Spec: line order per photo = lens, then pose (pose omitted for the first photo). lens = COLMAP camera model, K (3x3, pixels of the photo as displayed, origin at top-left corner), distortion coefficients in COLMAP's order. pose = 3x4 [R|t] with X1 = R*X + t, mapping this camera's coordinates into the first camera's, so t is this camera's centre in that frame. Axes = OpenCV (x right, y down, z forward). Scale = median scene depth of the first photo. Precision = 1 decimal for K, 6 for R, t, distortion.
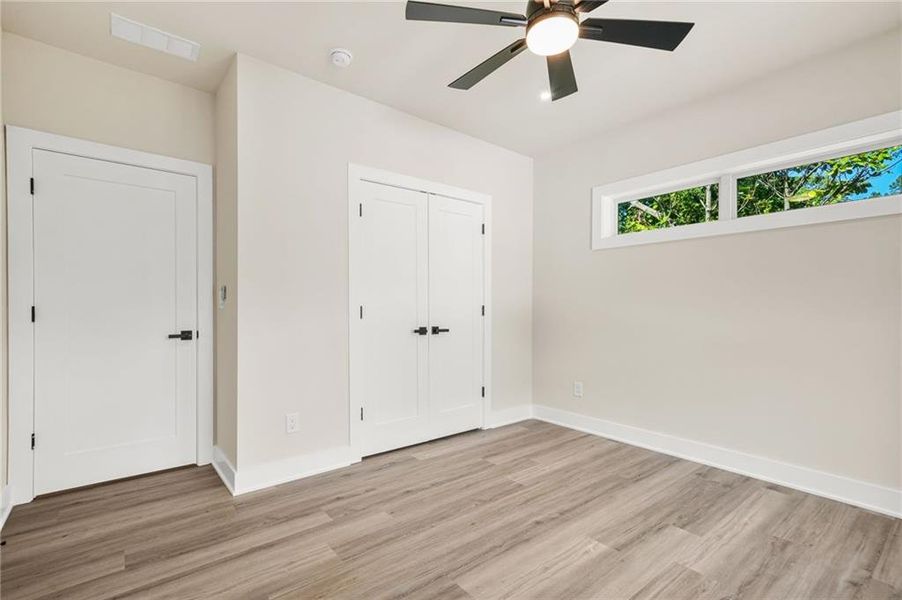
lens RADIAL K [[423.9, 0, 453.0], [0, 423.9, 304.1], [0, 0, 1]] dist [0.001578, 0.000784]
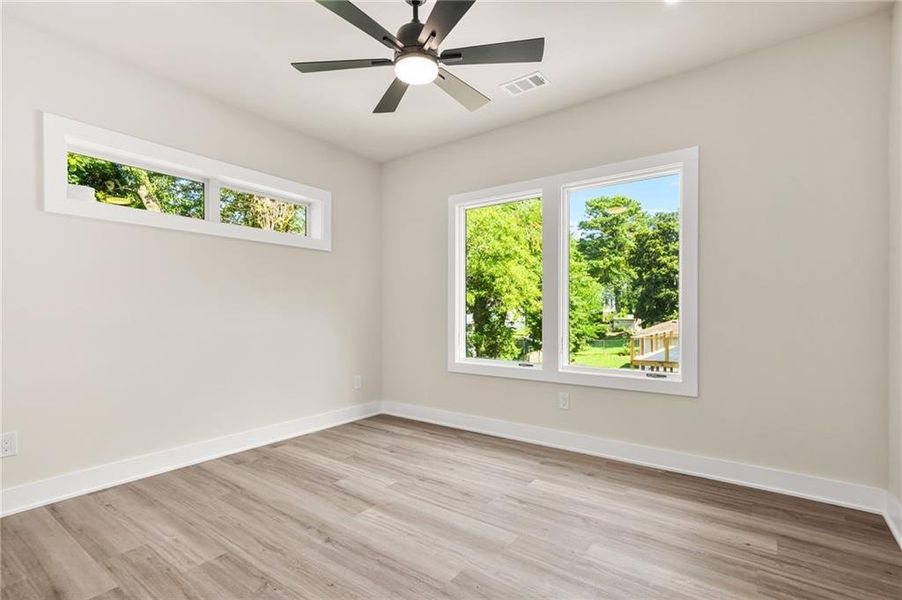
lens RADIAL K [[423.9, 0, 453.0], [0, 423.9, 304.1], [0, 0, 1]] dist [0.001578, 0.000784]
pose [[-0.257951, 0.006007, 0.966139, -0.661409], [-0.005696, 0.999954, -0.007738, 0.012975], [-0.966141, -0.007500, -0.257905, 0.866475]]
